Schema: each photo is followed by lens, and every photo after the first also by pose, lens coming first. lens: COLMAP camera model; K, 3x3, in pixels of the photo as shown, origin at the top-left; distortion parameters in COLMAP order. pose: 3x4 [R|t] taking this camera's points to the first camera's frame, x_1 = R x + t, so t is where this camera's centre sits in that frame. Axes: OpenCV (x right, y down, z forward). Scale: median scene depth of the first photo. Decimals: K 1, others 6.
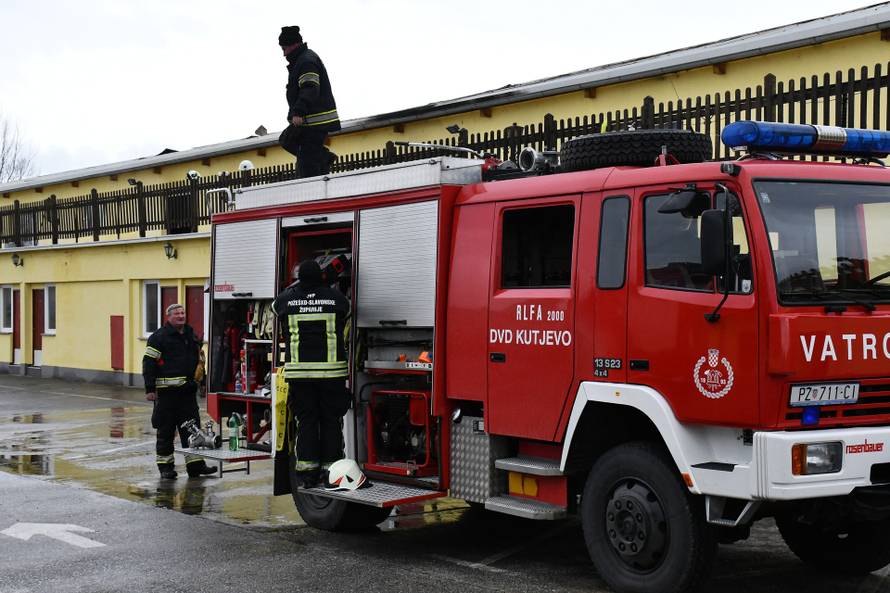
lens RADIAL K [[1351.5, 0, 445.0], [0, 1351.5, 296.5], [0, 0, 1]] dist [0.227241, 0.108688]
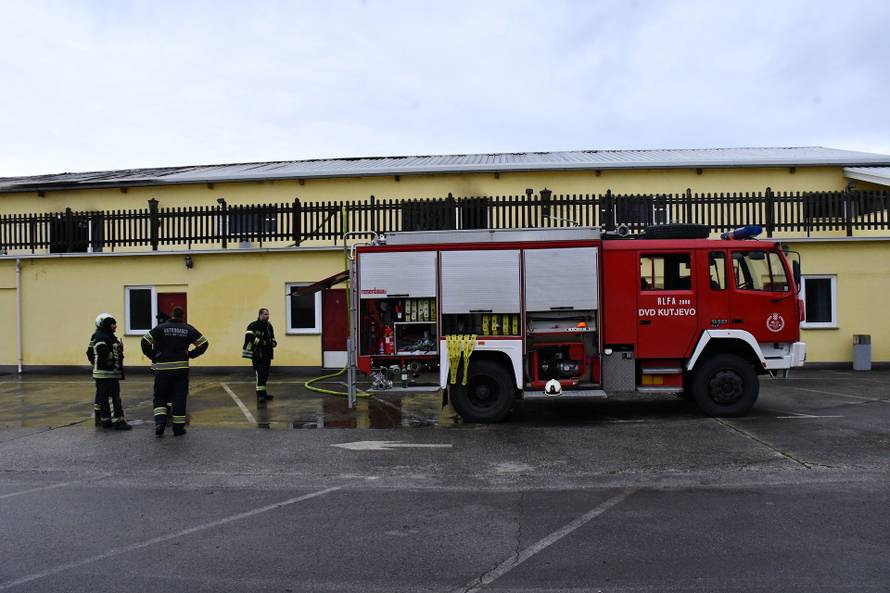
lens RADIAL K [[684.7, 0, 429.1], [0, 684.7, 299.3], [0, 0, 1]] dist [-0.086868, 0.006279]
pose [[0.661082, 0.005408, 0.750294, -0.930316], [0.008357, 0.999859, -0.014571, 0.019704], [-0.750267, 0.015903, 0.660944, 0.505490]]
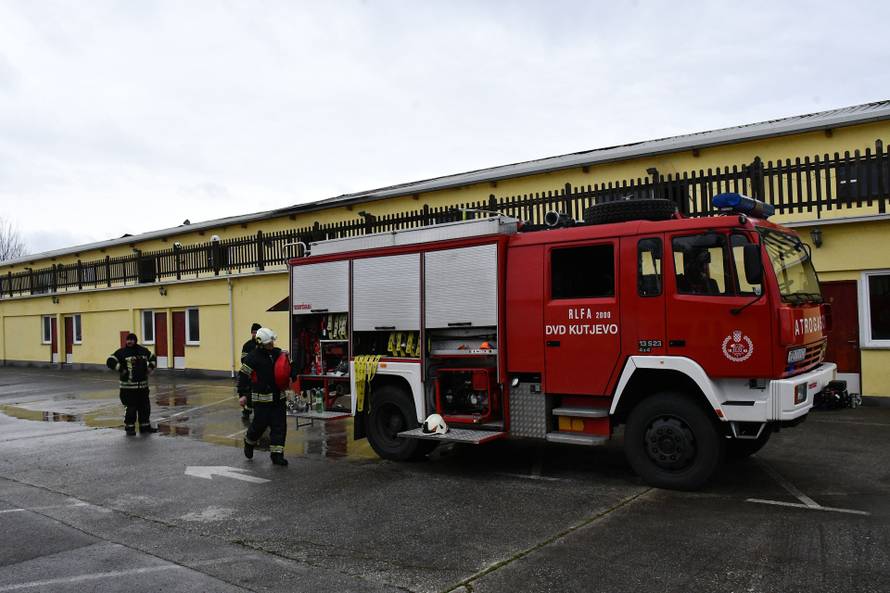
lens RADIAL K [[728.4, 0, 445.0], [0, 728.4, 296.5], [0, 0, 1]] dist [-0.097836, 0.001979]
pose [[0.965655, -0.019776, 0.259074, -0.274901], [0.026666, 0.999377, -0.023105, 0.006521], [-0.258456, 0.029220, 0.965581, 0.211205]]
